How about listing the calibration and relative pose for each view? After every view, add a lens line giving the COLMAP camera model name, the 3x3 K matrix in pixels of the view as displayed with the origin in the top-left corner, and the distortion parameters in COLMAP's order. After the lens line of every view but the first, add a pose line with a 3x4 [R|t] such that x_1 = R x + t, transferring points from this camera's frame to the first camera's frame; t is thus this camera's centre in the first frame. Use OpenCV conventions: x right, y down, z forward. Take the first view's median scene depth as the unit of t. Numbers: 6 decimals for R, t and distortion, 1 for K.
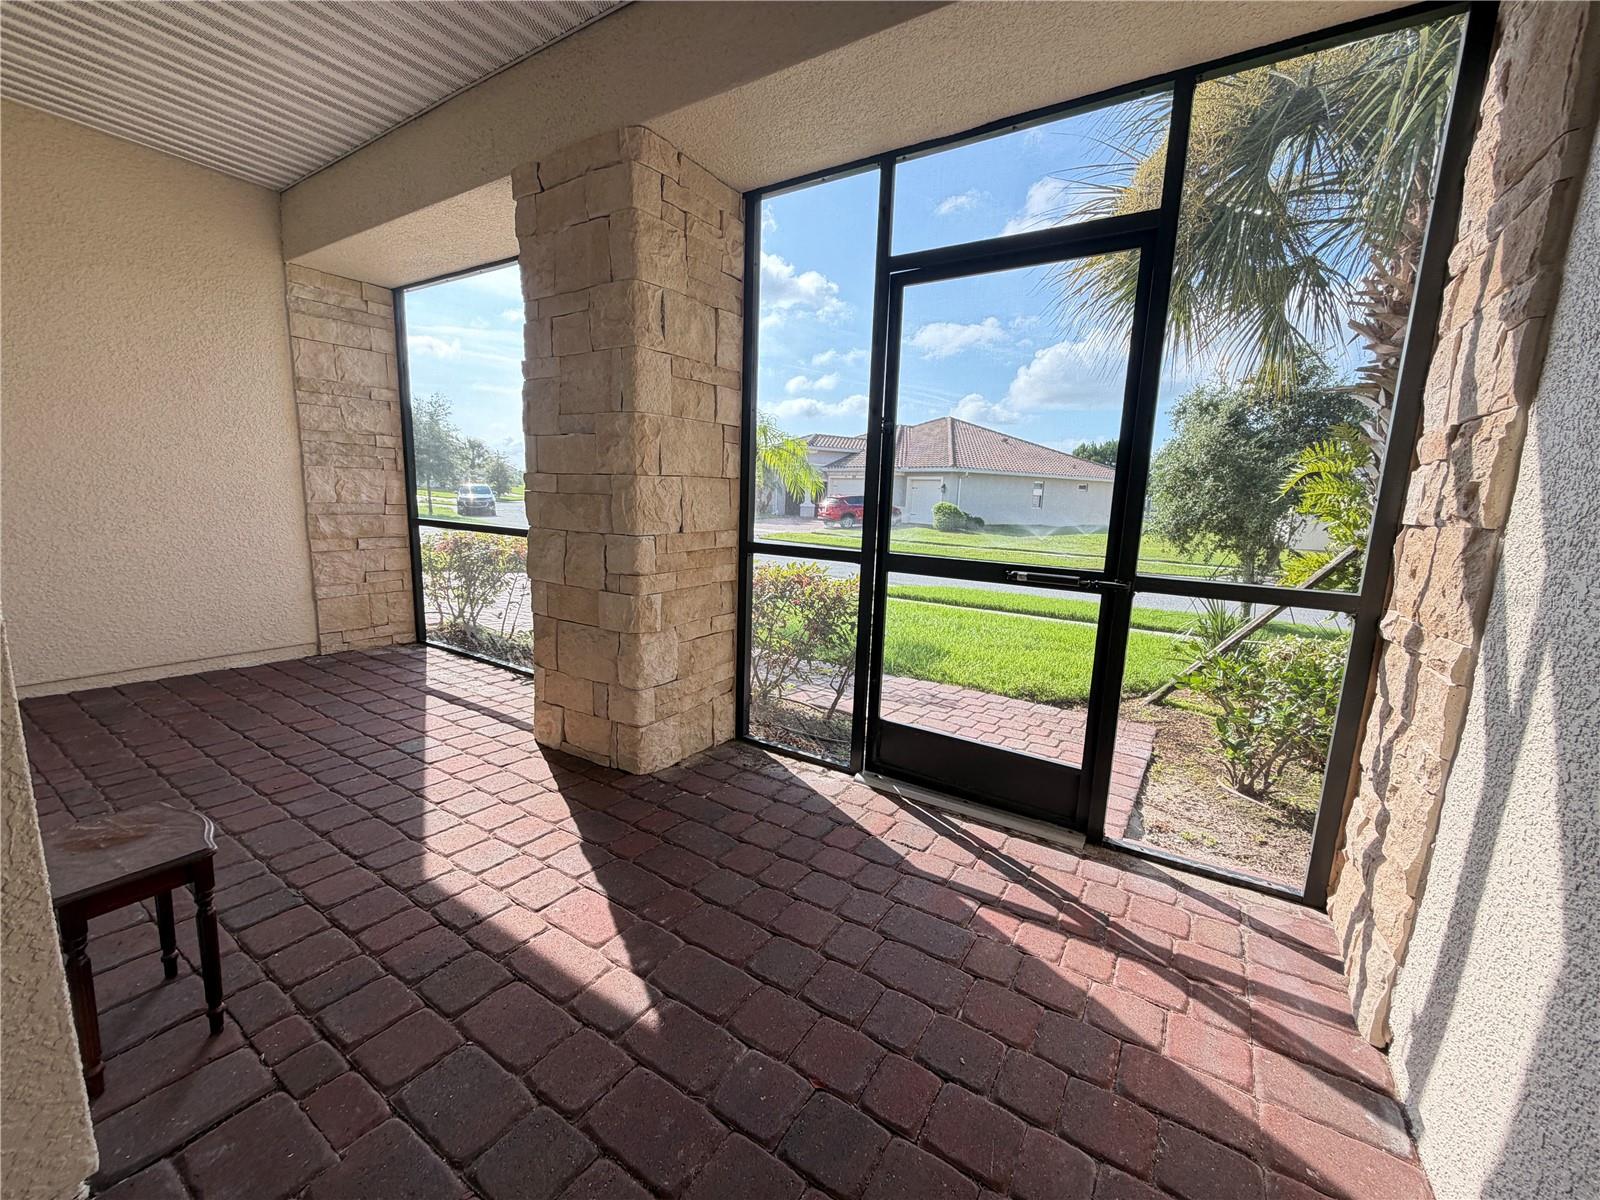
lens RADIAL K [[641.6, 0, 800.0], [0, 641.6, 600.0], [0, 0, 1]] dist [0.000236, -0.000184]
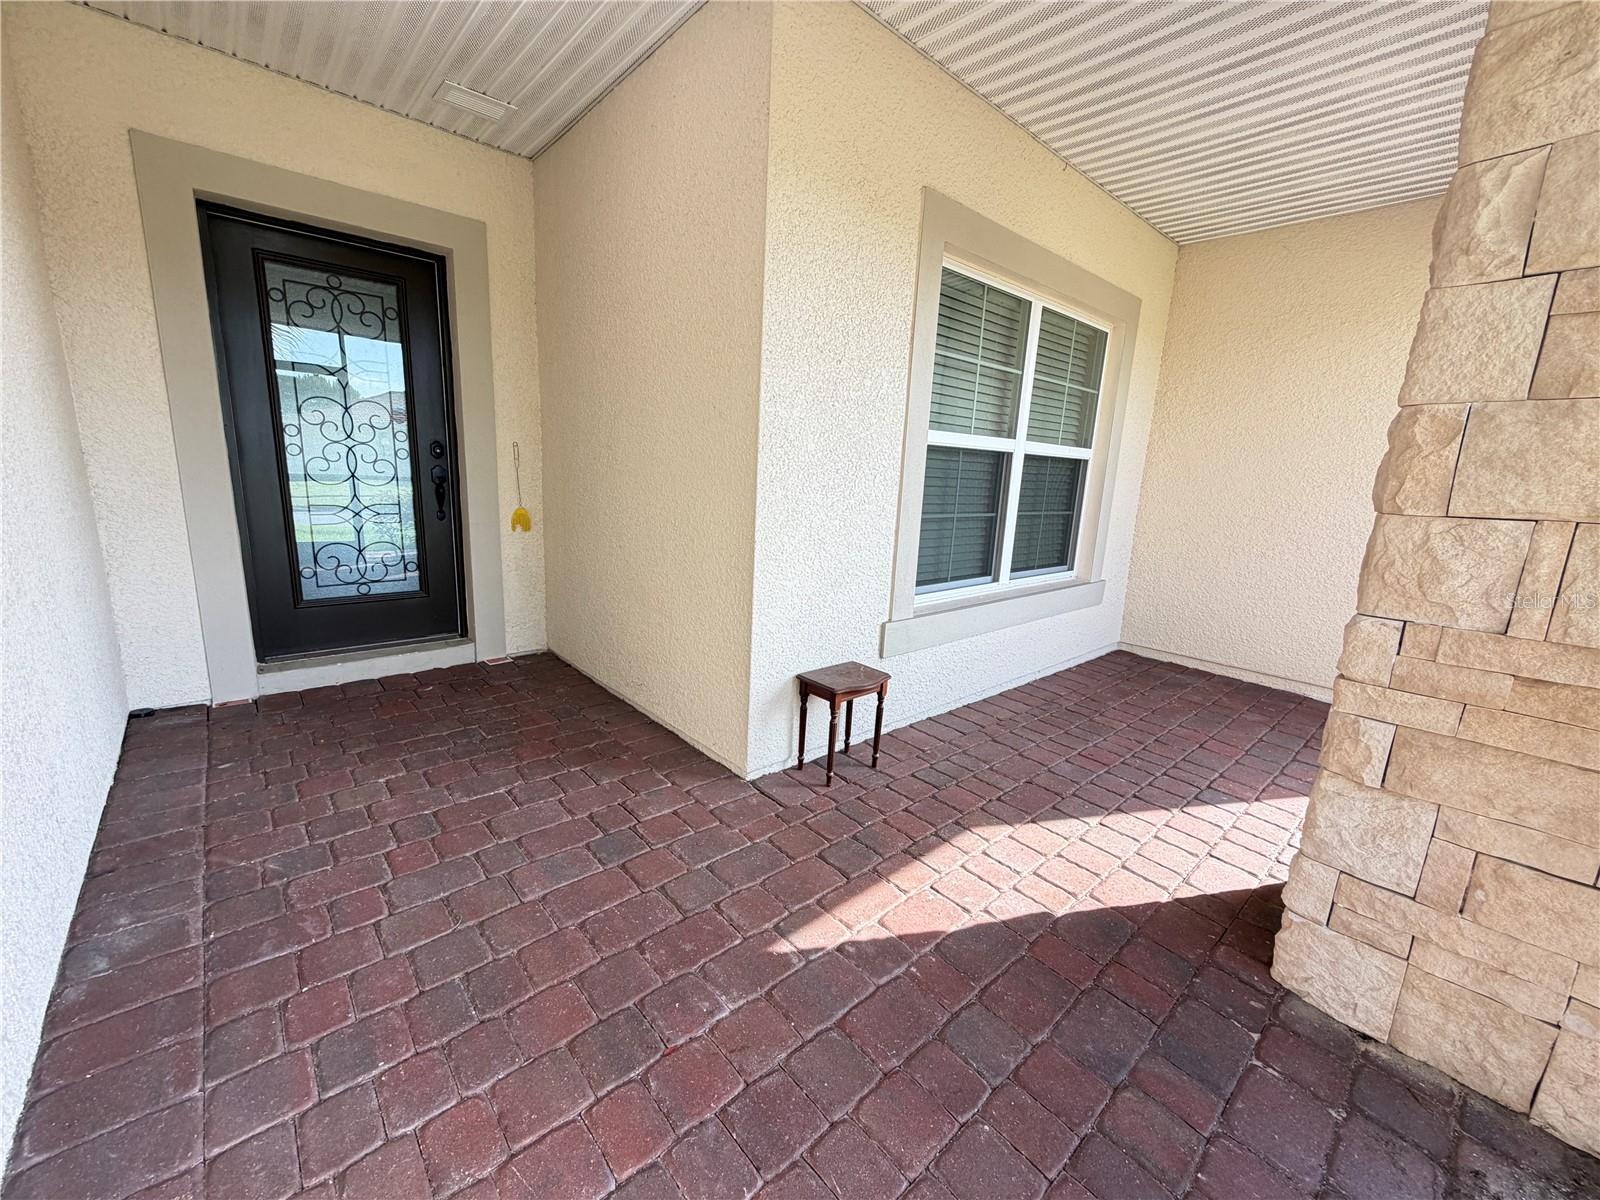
lens RADIAL K [[641.6, 0, 800.0], [0, 641.6, 600.0], [0, 0, 1]] dist [0.000236, -0.000184]
pose [[-0.269756, 0.146836, -0.951667, 0.473942], [-0.209679, 0.955633, 0.206883, -0.132455], [0.939822, 0.255353, -0.226999, 0.666225]]
